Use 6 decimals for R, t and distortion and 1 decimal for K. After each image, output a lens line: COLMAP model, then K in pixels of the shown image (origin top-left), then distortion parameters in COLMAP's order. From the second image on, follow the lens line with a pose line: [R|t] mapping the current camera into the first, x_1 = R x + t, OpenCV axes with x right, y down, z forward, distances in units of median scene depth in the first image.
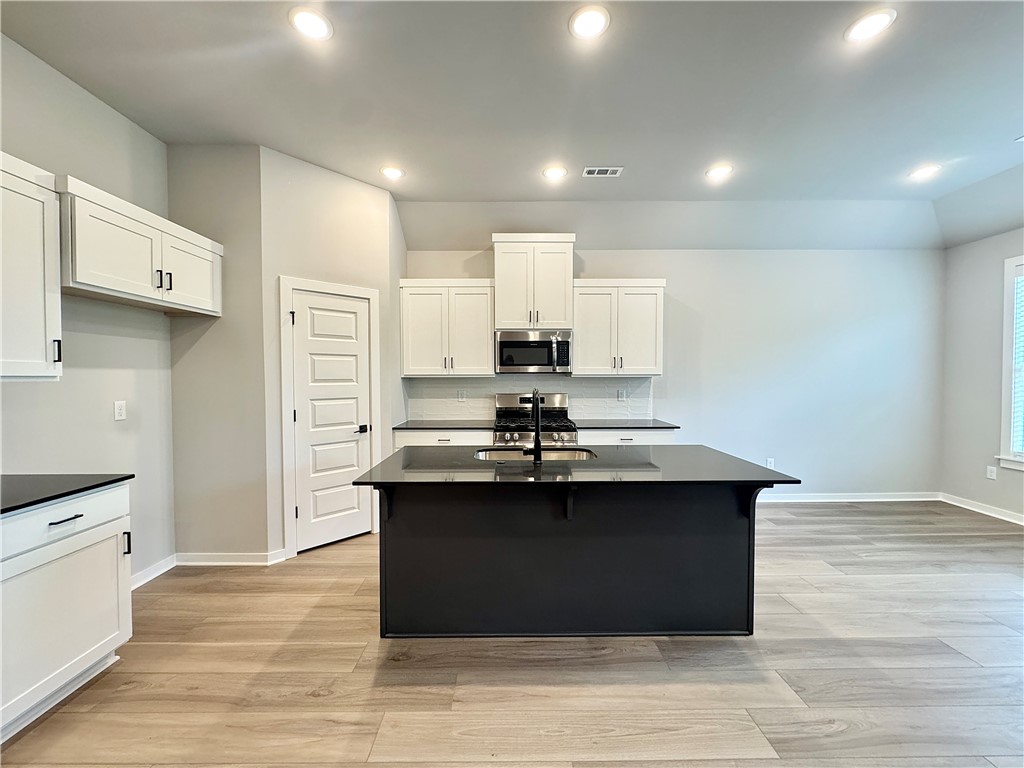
lens RADIAL K [[410.3, 0, 512.0], [0, 410.3, 384.0], [0, 0, 1]] dist [-0.002589, -0.000215]
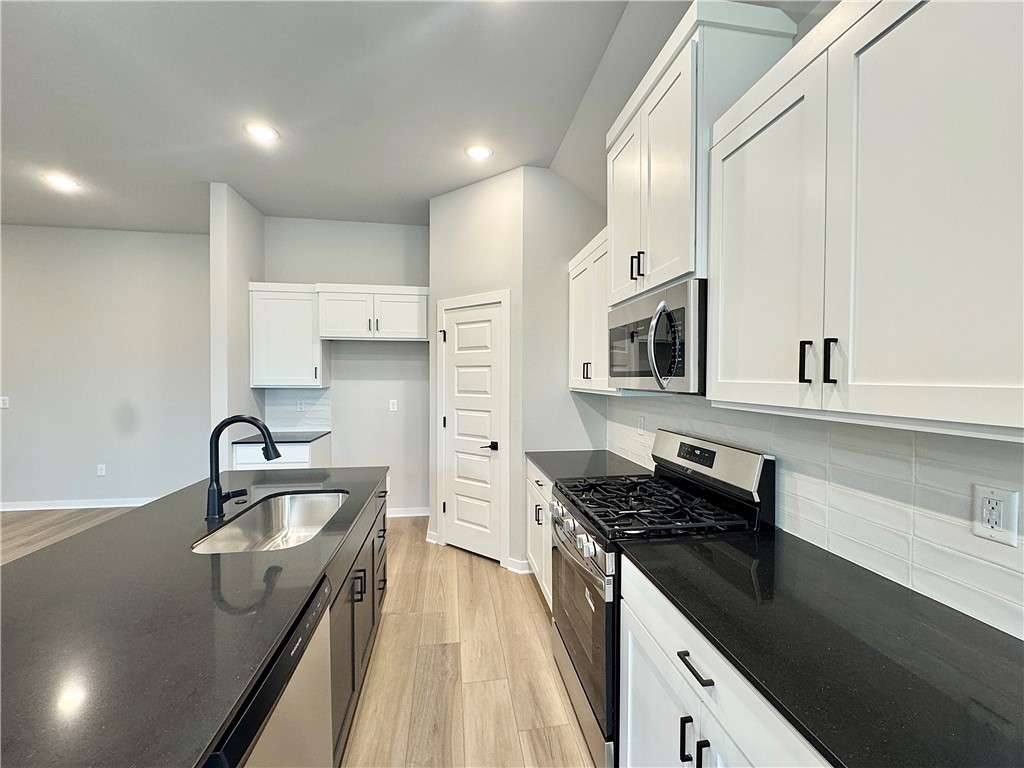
lens RADIAL K [[410.3, 0, 512.0], [0, 410.3, 384.0], [0, 0, 1]] dist [-0.002589, -0.000215]
pose [[0.140112, 0.020062, -0.989932, 0.550369], [-0.025359, 0.999539, 0.016667, -0.045137], [0.989811, 0.022768, 0.140556, 0.912919]]
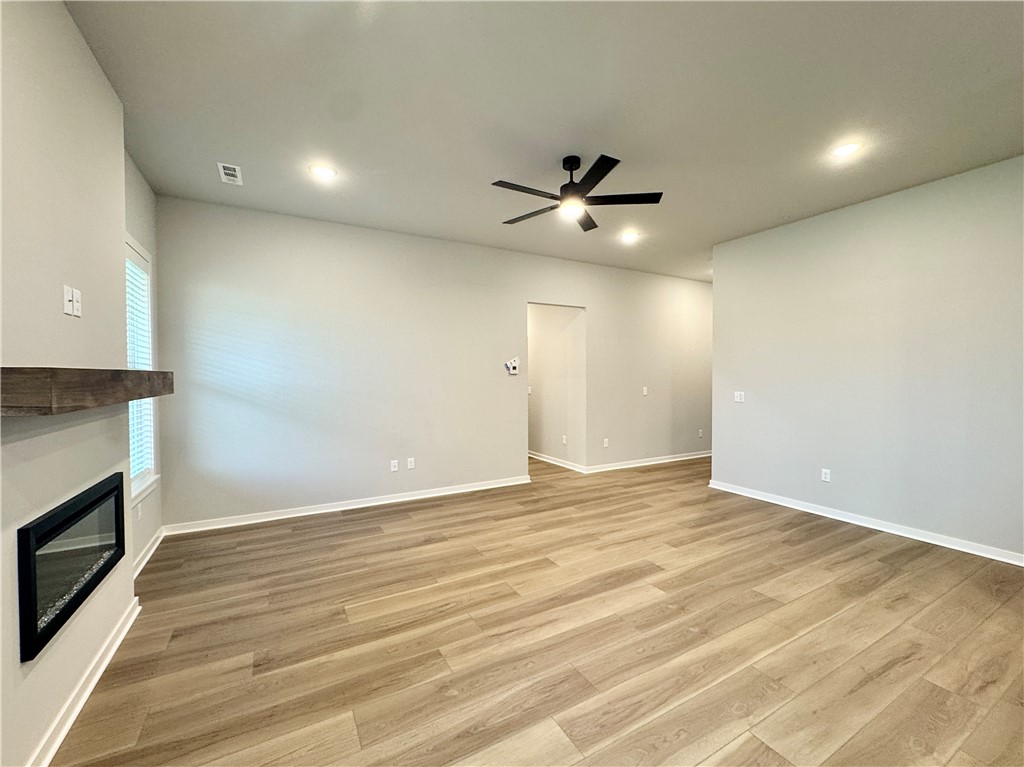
lens RADIAL K [[420.8, 0, 512.0], [0, 420.8, 383.5], [0, 0, 1]] dist [-0.002267, -0.000042]
pose [[-0.878562, 0.011664, -0.477486, 0.471008], [-0.007023, 0.999278, 0.037333, -0.023823], [0.477577, 0.036153, -0.877846, 0.444913]]
